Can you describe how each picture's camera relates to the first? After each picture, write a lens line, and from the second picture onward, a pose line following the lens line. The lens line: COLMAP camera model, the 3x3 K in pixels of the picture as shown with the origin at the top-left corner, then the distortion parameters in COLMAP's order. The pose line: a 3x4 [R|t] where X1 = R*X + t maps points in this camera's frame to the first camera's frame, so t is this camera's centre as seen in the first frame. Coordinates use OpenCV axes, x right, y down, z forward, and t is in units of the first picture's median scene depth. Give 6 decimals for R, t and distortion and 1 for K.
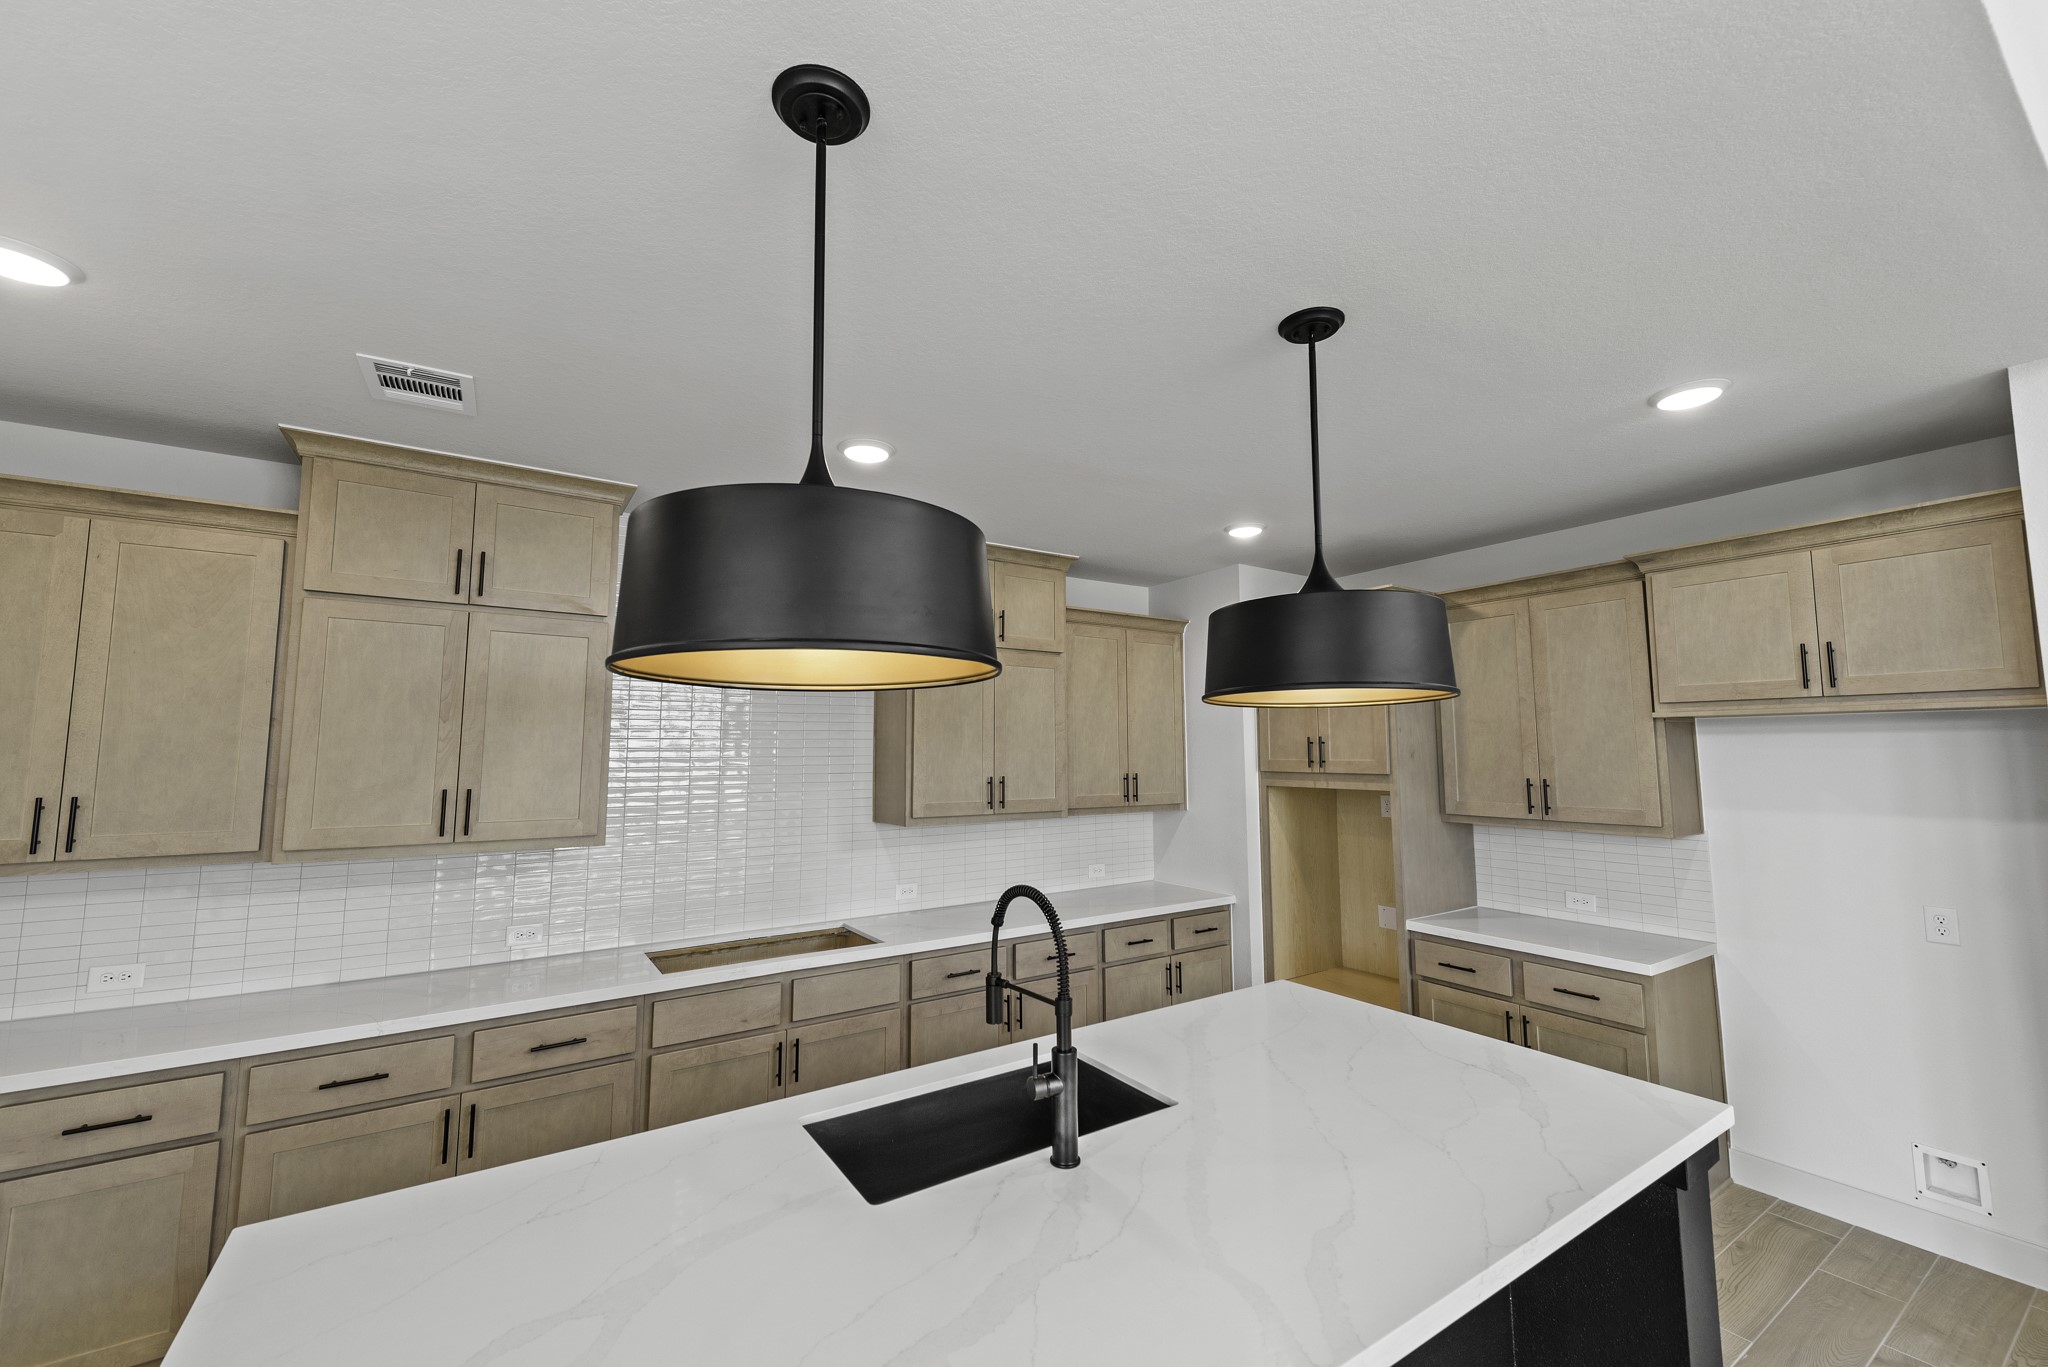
lens RADIAL K [[808.5, 0, 1027.0], [0, 808.5, 680.7], [0, 0, 1]] dist [0.007568, -0.001752]
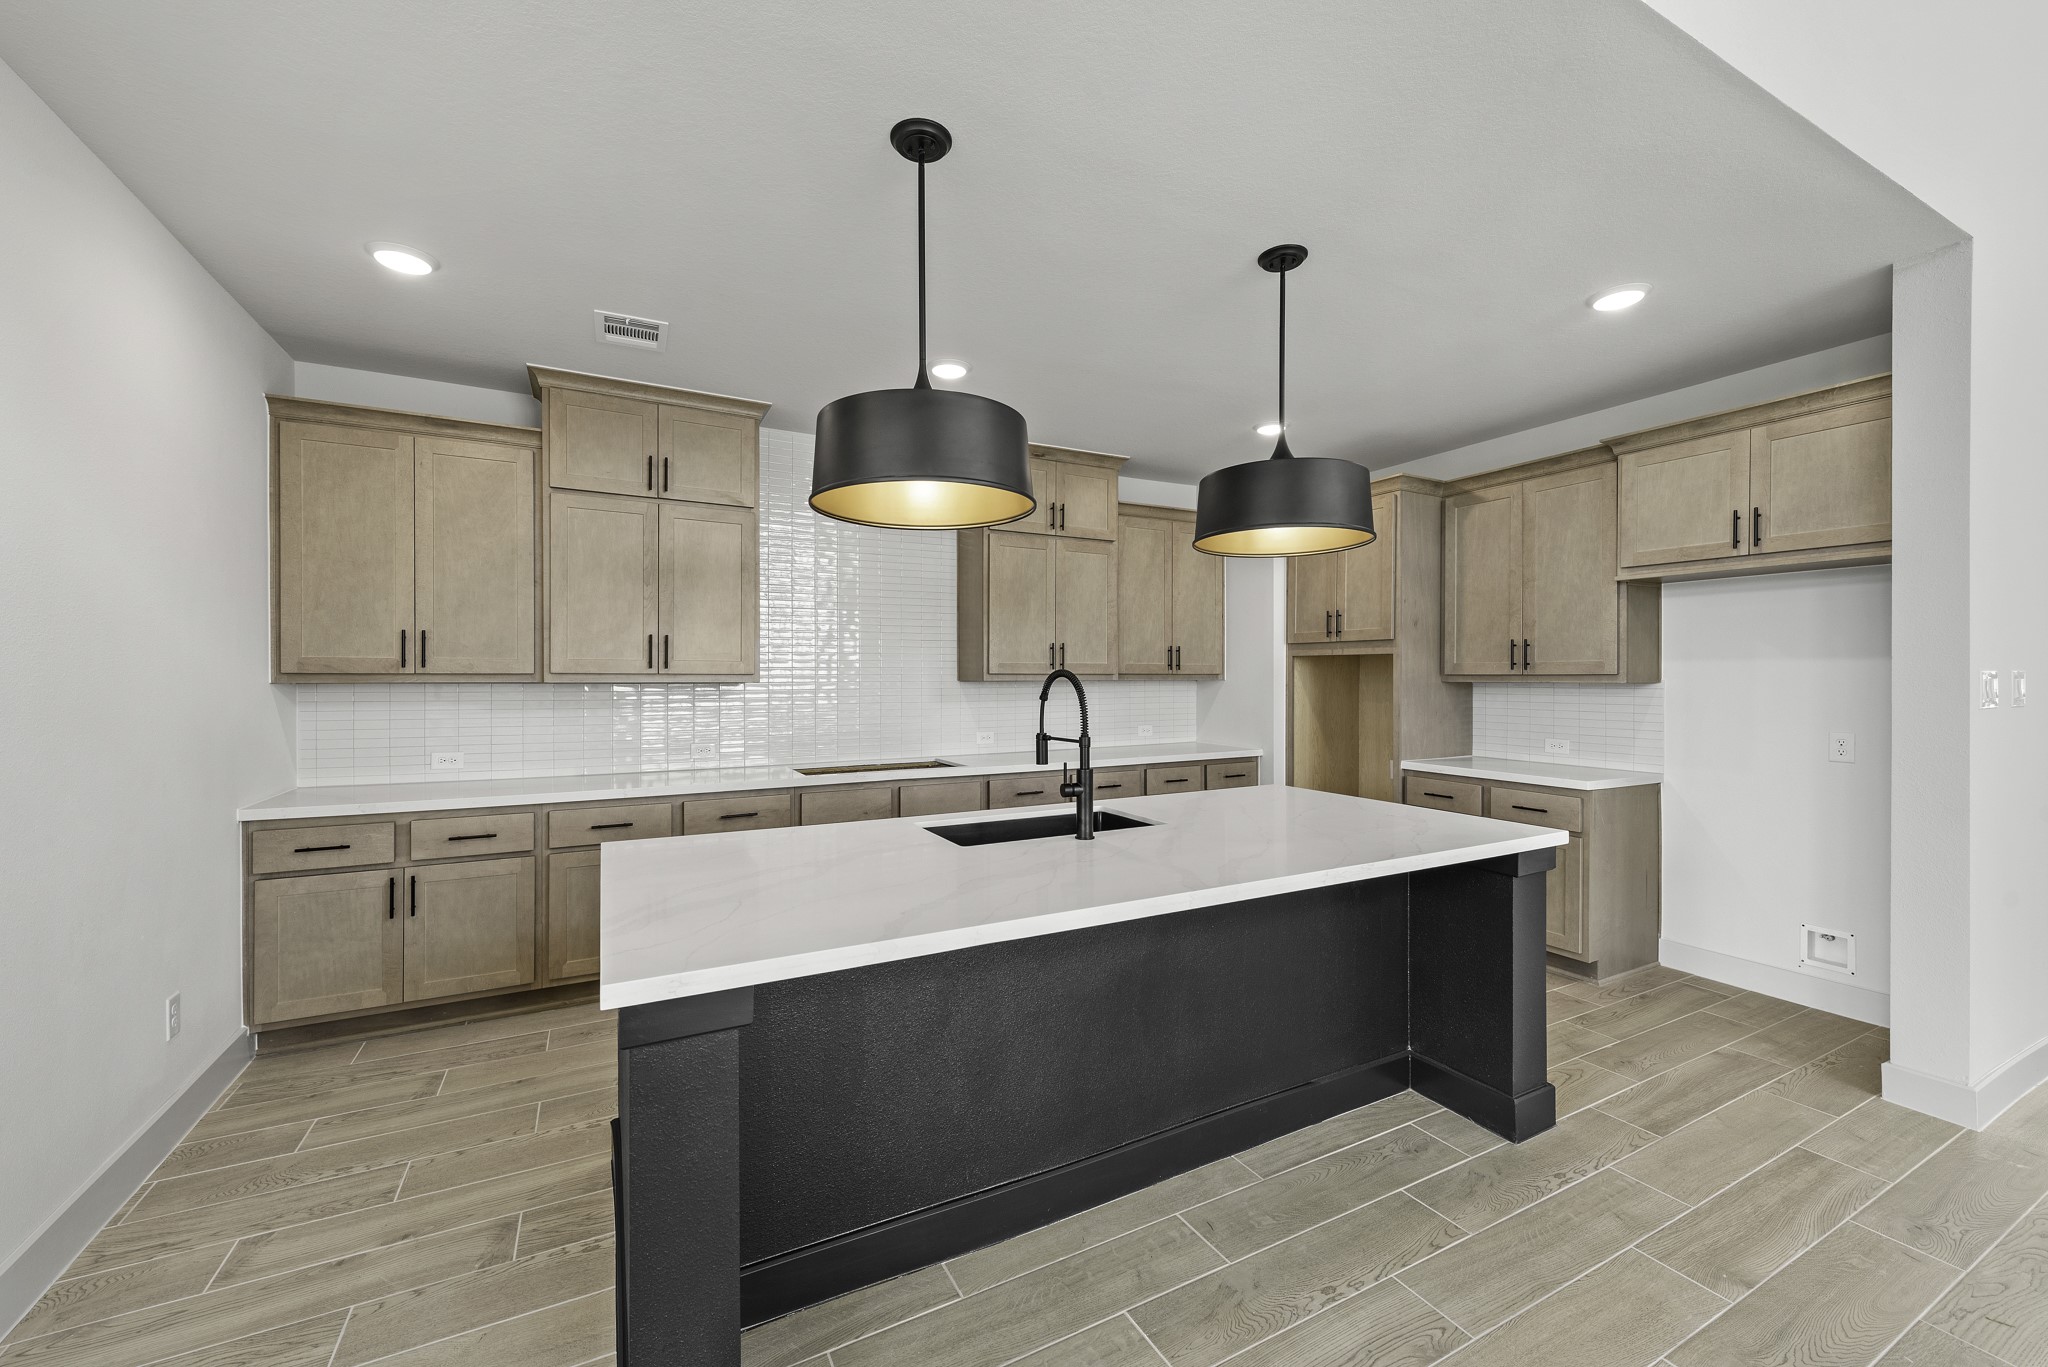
lens RADIAL K [[808.5, 0, 1026.0], [0, 808.5, 681.7], [0, 0, 1]] dist [0.007568, -0.001752]
pose [[0.995083, 0.003649, -0.098973, 0.046505], [0.005898, 0.995364, 0.095994, 0.078549], [0.098864, -0.096106, 0.990449, -0.276031]]
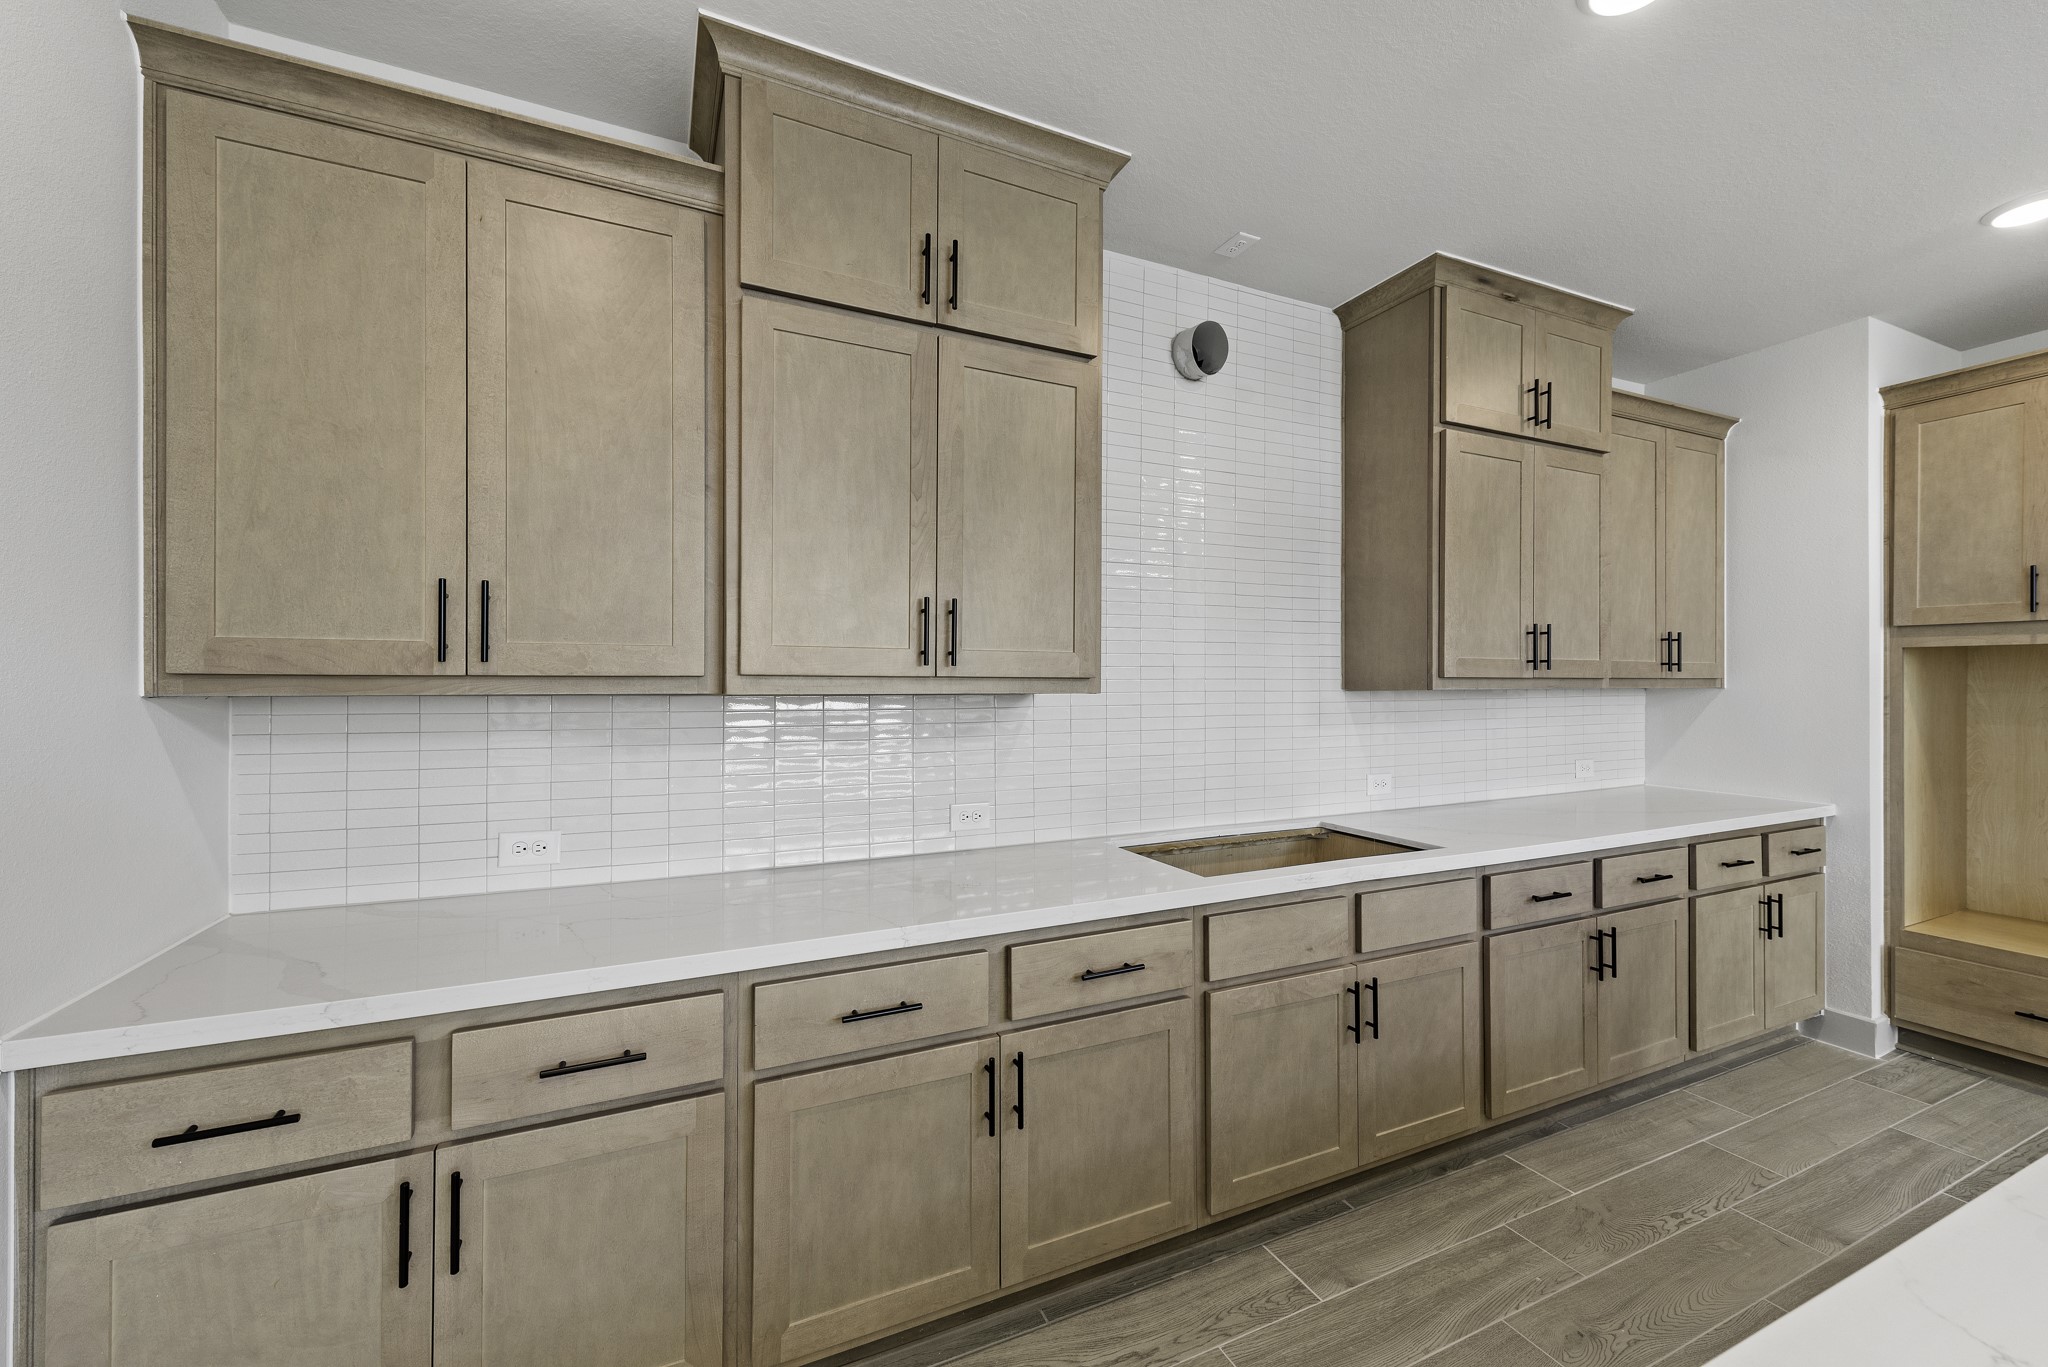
lens RADIAL K [[808.5, 0, 1020.9], [0, 808.5, 680.8], [0, 0, 1]] dist [0.007568, -0.001752]
pose [[0.988059, 0.003330, -0.154043, -0.490023], [0.010409, 0.996040, 0.088294, 0.132783], [0.153727, -0.088843, 0.984111, 0.313041]]
